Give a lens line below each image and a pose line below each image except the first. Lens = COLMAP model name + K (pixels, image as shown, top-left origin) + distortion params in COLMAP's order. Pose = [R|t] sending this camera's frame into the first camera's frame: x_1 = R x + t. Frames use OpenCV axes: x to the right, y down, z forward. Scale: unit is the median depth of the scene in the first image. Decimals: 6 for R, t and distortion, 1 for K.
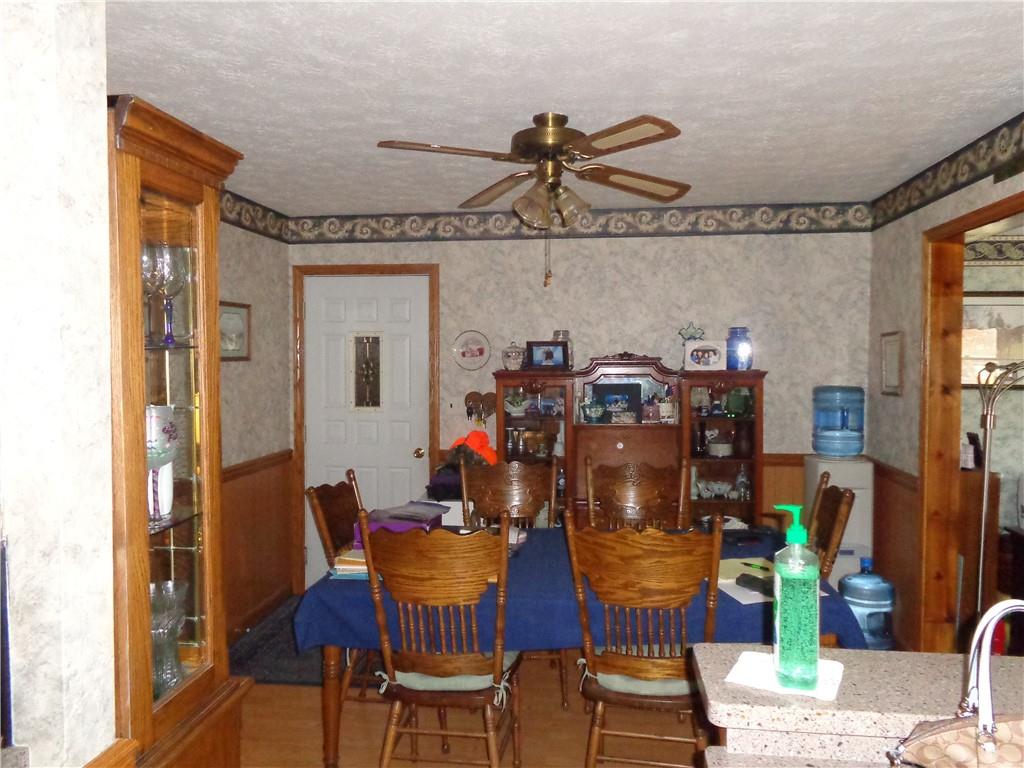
lens RADIAL K [[771.0, 0, 516.6], [0, 771.0, 371.5], [0, 0, 1]] dist [0.007490, 0.004051]
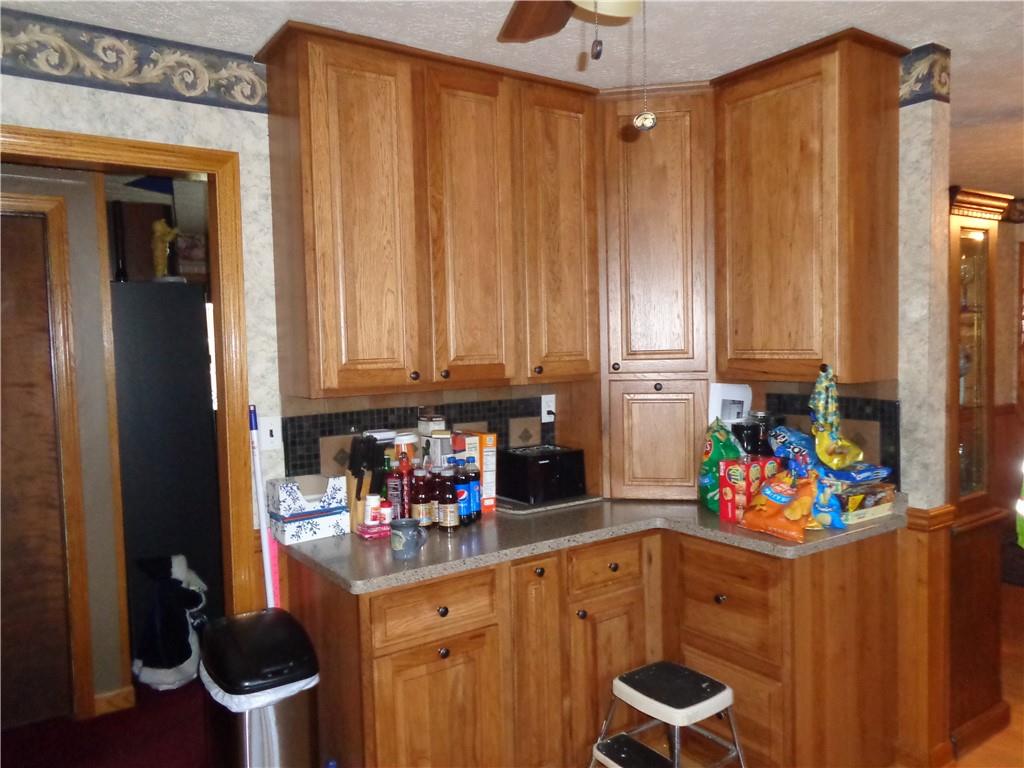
lens RADIAL K [[771.0, 0, 516.6], [0, 771.0, 371.5], [0, 0, 1]] dist [0.007490, 0.004051]
pose [[0.674025, 0.043825, -0.737407, 0.227302], [-0.016270, 0.998877, 0.044493, 0.057452], [0.738529, -0.017992, 0.673982, -1.300042]]
